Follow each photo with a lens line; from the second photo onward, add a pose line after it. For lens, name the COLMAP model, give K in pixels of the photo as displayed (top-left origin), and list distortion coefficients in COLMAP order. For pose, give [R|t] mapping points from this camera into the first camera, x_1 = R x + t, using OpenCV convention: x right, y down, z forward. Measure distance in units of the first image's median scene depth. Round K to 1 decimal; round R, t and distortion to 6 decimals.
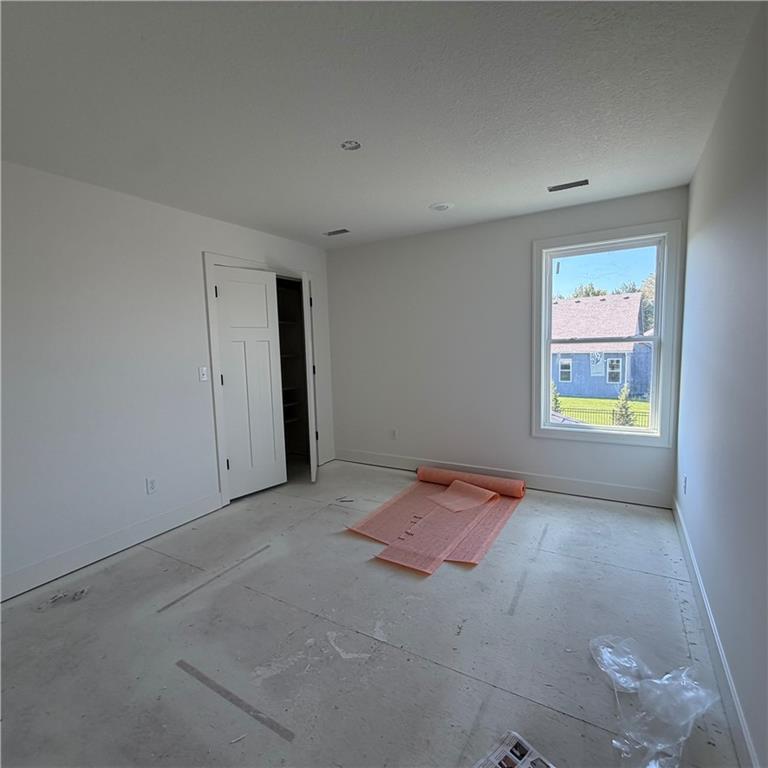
lens RADIAL K [[409.3, 0, 381.9], [0, 409.3, 384.8], [0, 0, 1]] dist [-0.000824, 0.001039]
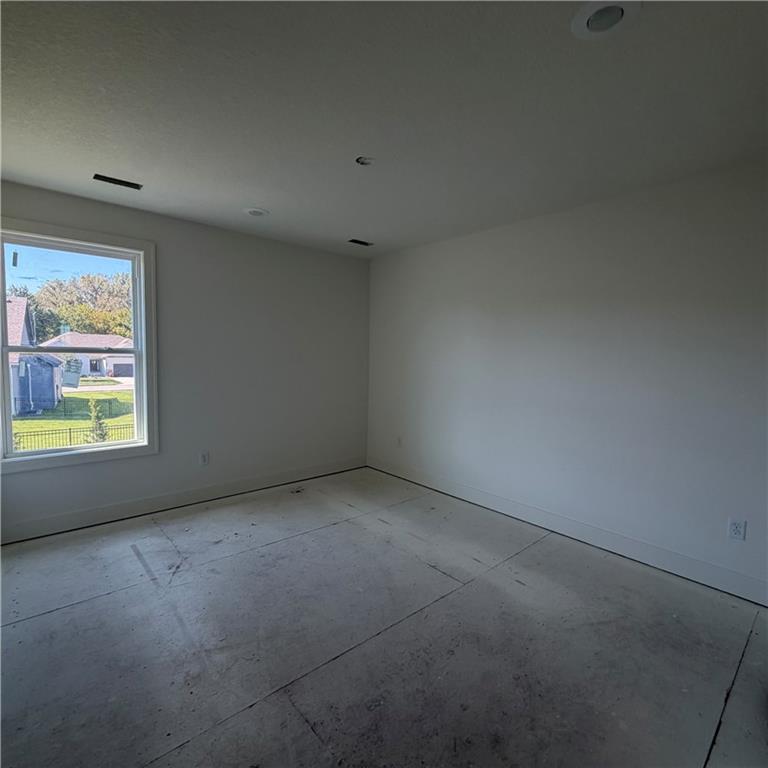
lens RADIAL K [[422.1, 0, 383.8], [0, 422.1, 395.3], [0, 0, 1]] dist [-0.000433, -0.000059]
pose [[0.295828, -0.059840, 0.953365, -0.164785], [0.066507, 0.996904, 0.041936, -0.004992], [-0.952923, 0.051000, 0.298892, 0.095209]]
